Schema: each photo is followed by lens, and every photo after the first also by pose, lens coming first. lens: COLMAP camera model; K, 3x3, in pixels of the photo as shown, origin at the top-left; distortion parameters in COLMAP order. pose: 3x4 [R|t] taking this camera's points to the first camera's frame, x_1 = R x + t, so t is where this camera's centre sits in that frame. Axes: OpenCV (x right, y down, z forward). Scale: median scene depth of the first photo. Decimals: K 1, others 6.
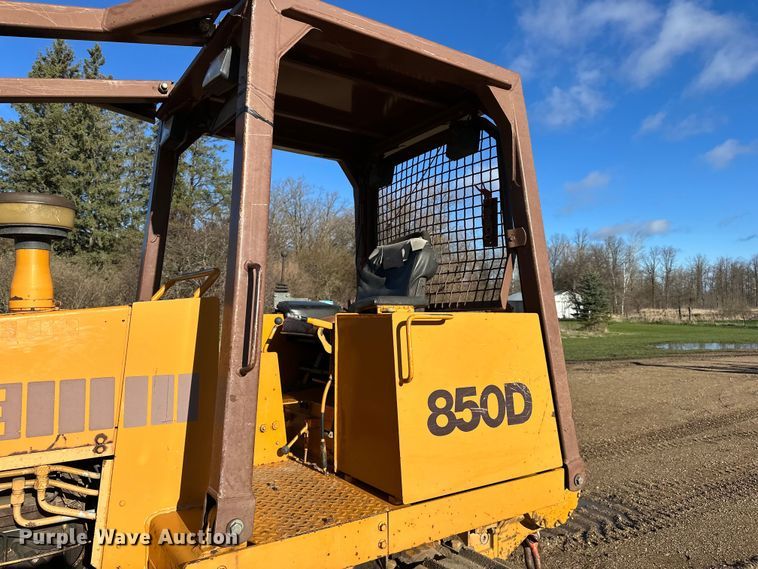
lens RADIAL K [[545.5, 0, 379.0], [0, 545.5, 284.5], [0, 0, 1]] dist [0.032729, -0.039251]
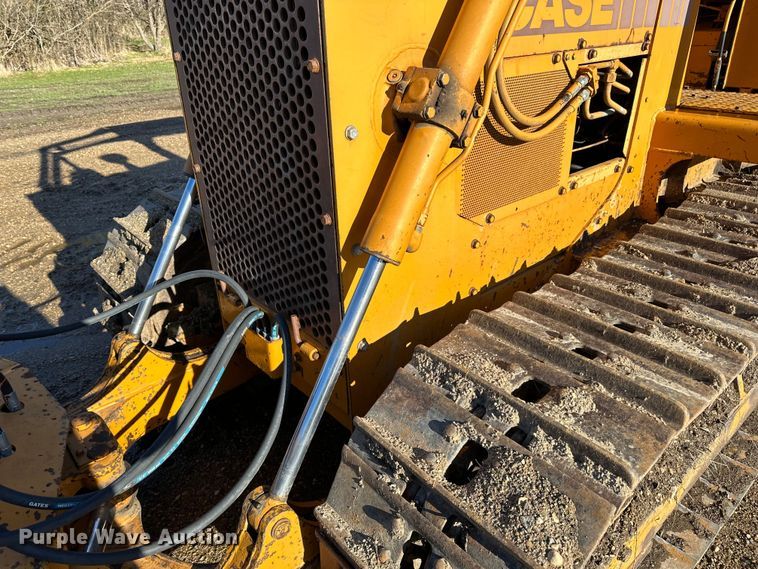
lens RADIAL K [[545.5, 0, 379.0], [0, 545.5, 284.5], [0, 0, 1]] dist [0.032729, -0.039251]
pose [[0.991807, -0.075695, 0.102905, -0.852549], [0.016169, 0.873448, 0.486649, 0.128980], [-0.126719, -0.480998, 0.867516, -0.057990]]
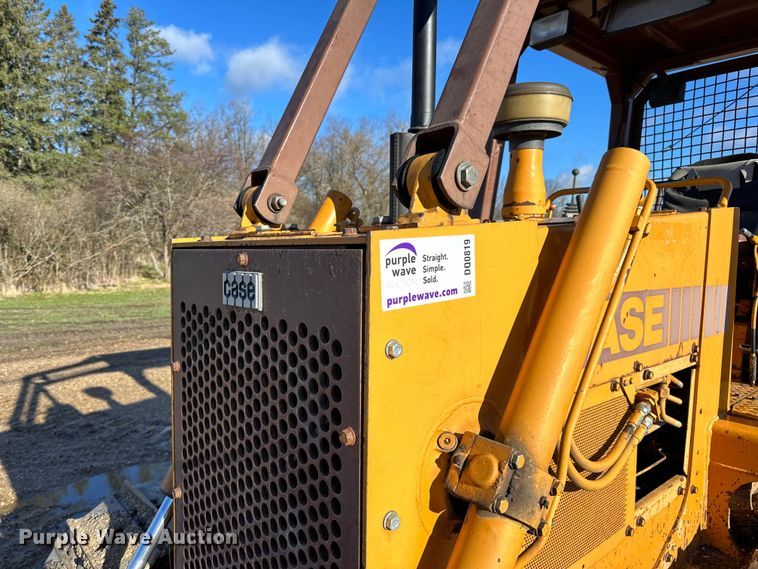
lens RADIAL K [[545.5, 0, 379.0], [0, 545.5, 284.5], [0, 0, 1]] dist [0.032729, -0.039251]
pose [[0.990431, 0.007353, 0.137816, -0.875219], [-0.023038, 0.993378, 0.112563, 0.053800], [-0.136075, -0.114661, 0.984041, 0.097889]]
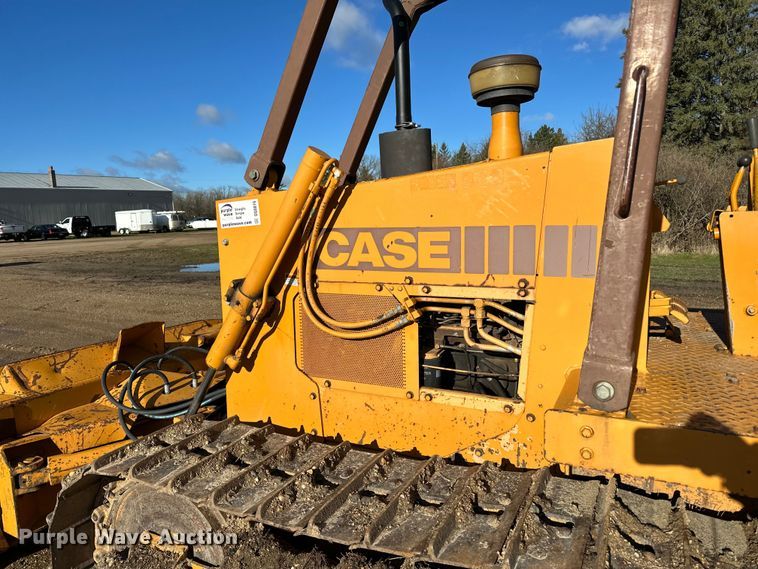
lens RADIAL K [[534.8, 0, 379.0], [0, 534.8, 284.5], [0, 0, 1]] dist [0.070211, -0.044773]
pose [[0.497455, 0.098902, -0.861833, 0.178977], [0.064422, 0.986525, 0.150395, 0.080878], [0.865094, -0.130336, 0.484380, 0.191813]]
